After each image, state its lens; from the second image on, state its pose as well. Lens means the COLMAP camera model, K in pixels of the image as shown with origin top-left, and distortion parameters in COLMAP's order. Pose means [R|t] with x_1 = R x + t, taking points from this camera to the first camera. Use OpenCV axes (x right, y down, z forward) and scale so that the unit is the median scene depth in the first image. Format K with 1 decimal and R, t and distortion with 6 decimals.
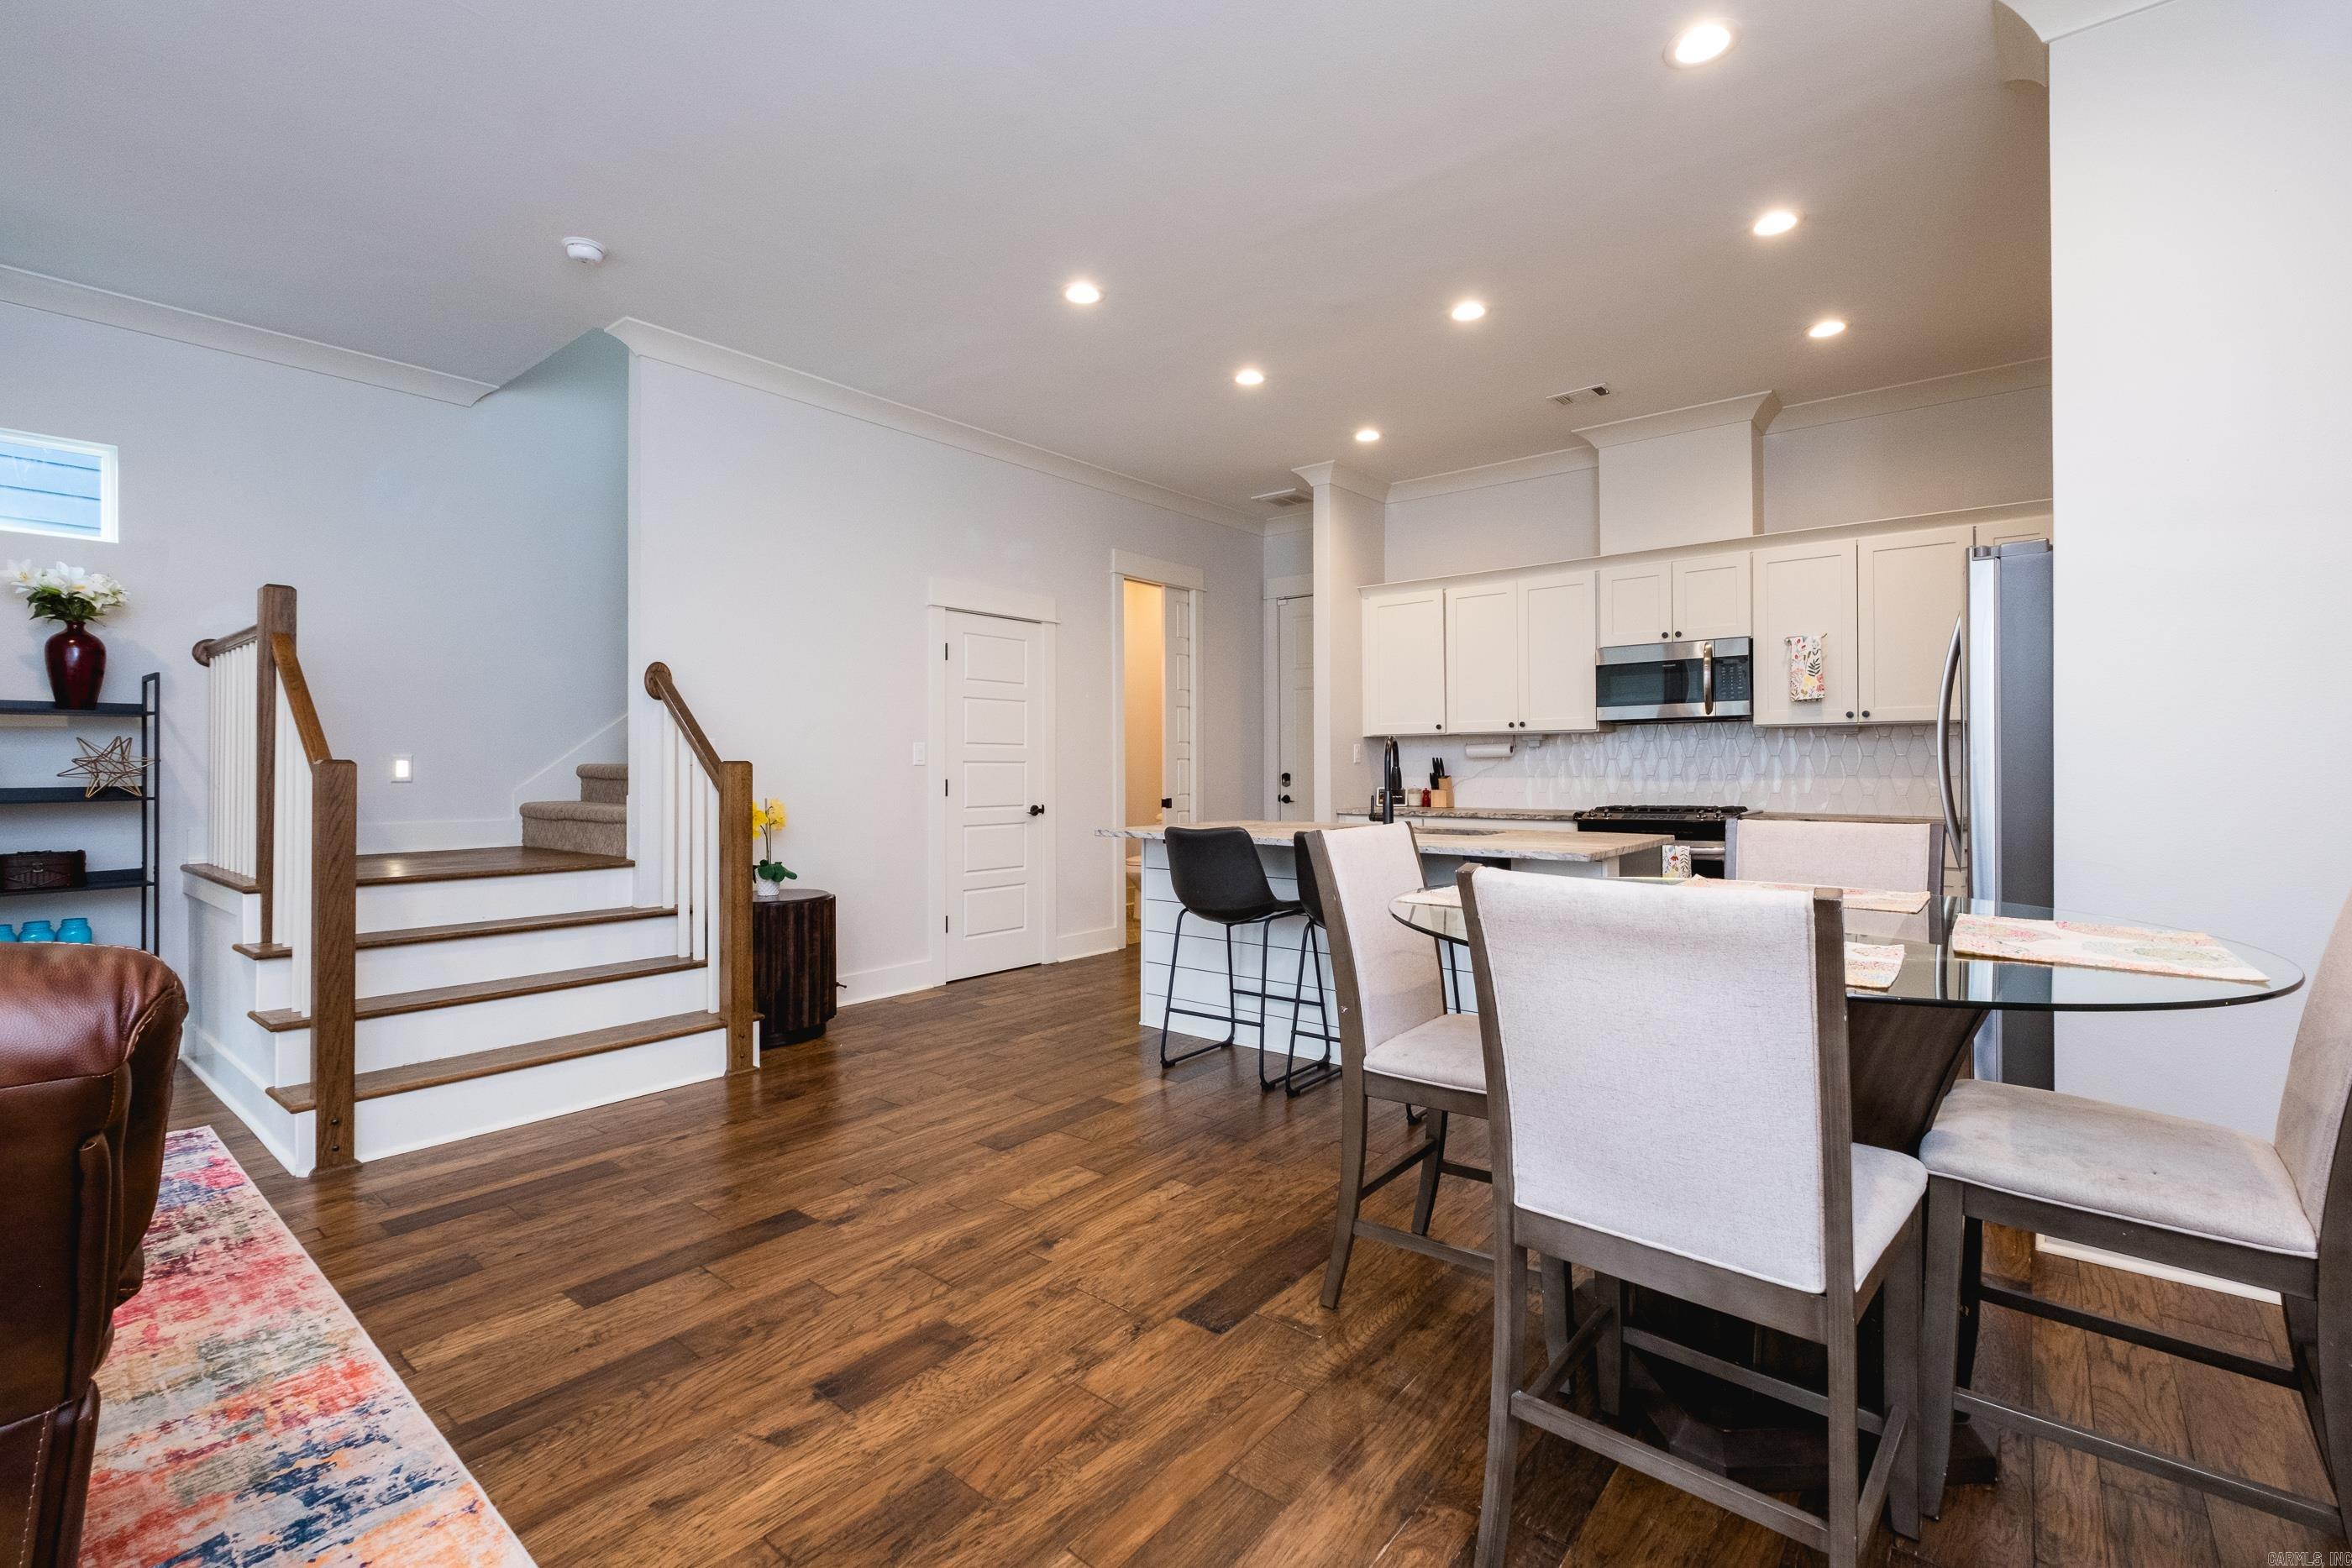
lens RADIAL K [[1023.2, 0, 1178.6], [0, 1023.2, 759.3], [0, 0, 1]] dist [-0.000950, -0.000274]
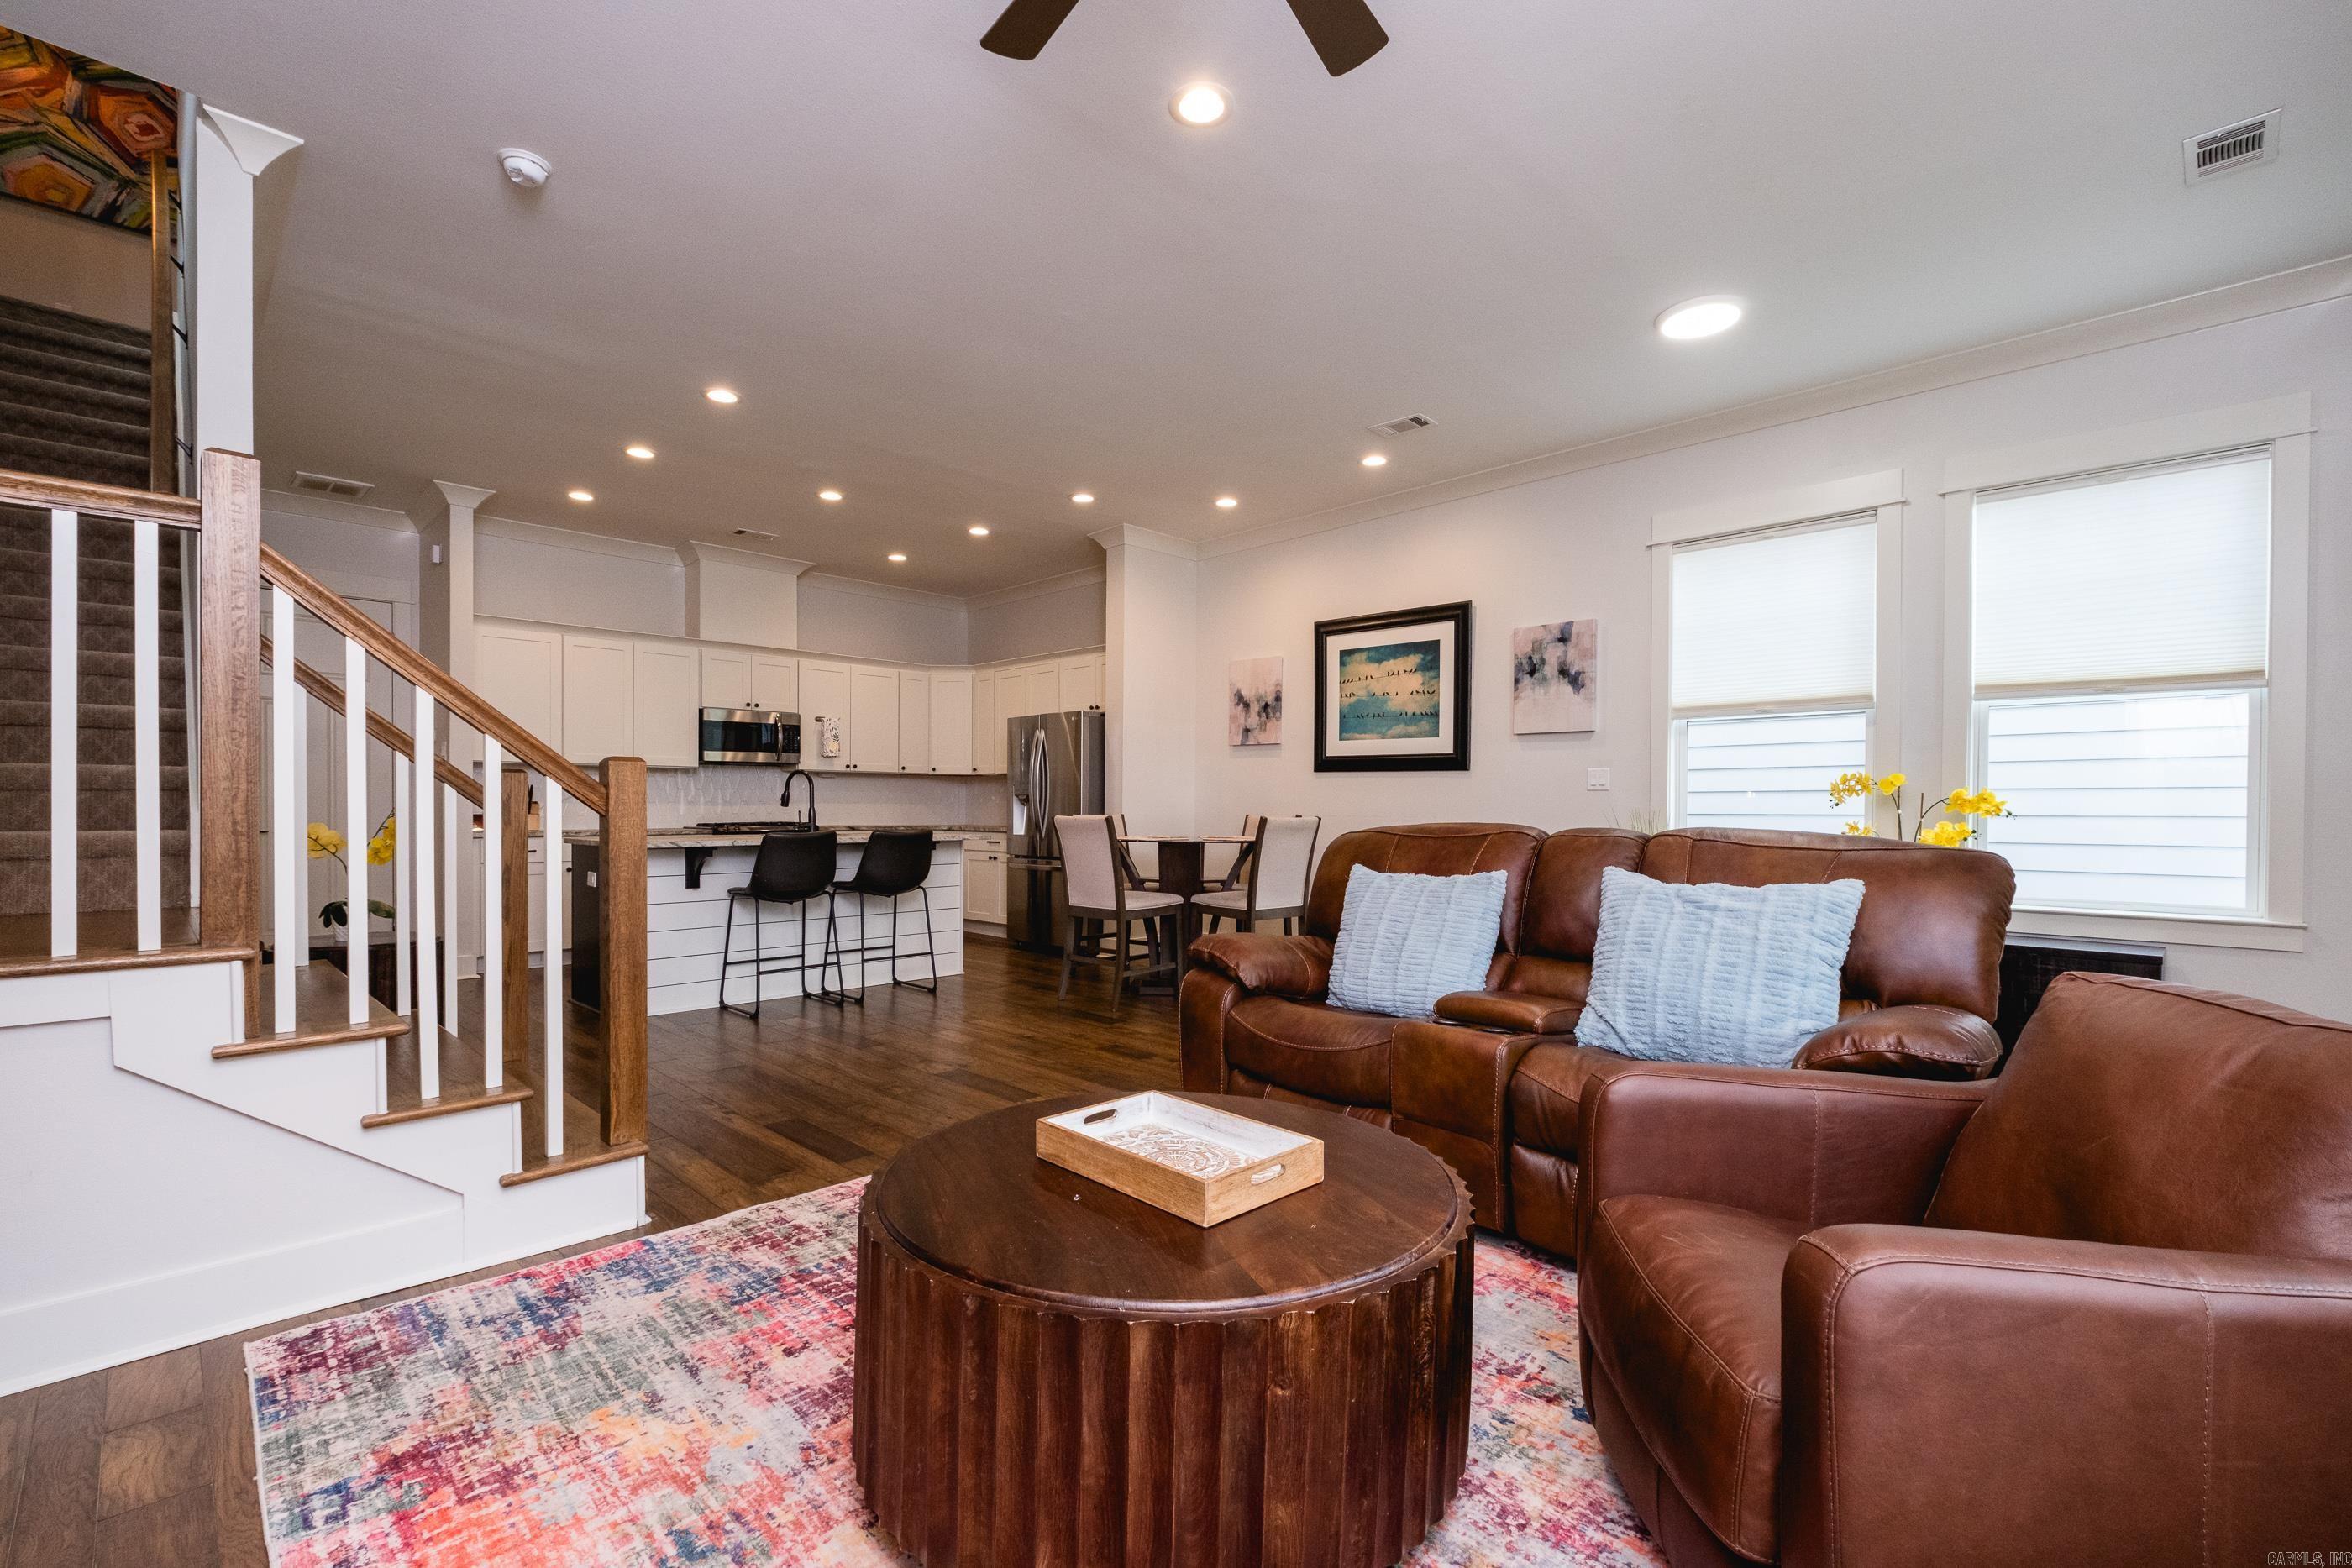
lens RADIAL K [[1001.0, 0, 1176.0], [0, 1001.0, 784.0], [0, 0, 1]] dist [-0.000053, -0.000048]
pose [[0.127002, 0.024072, 0.991610, -0.891475], [-0.003597, 0.999710, -0.023808, 0.023072], [-0.991896, -0.000543, 0.127052, 0.228770]]
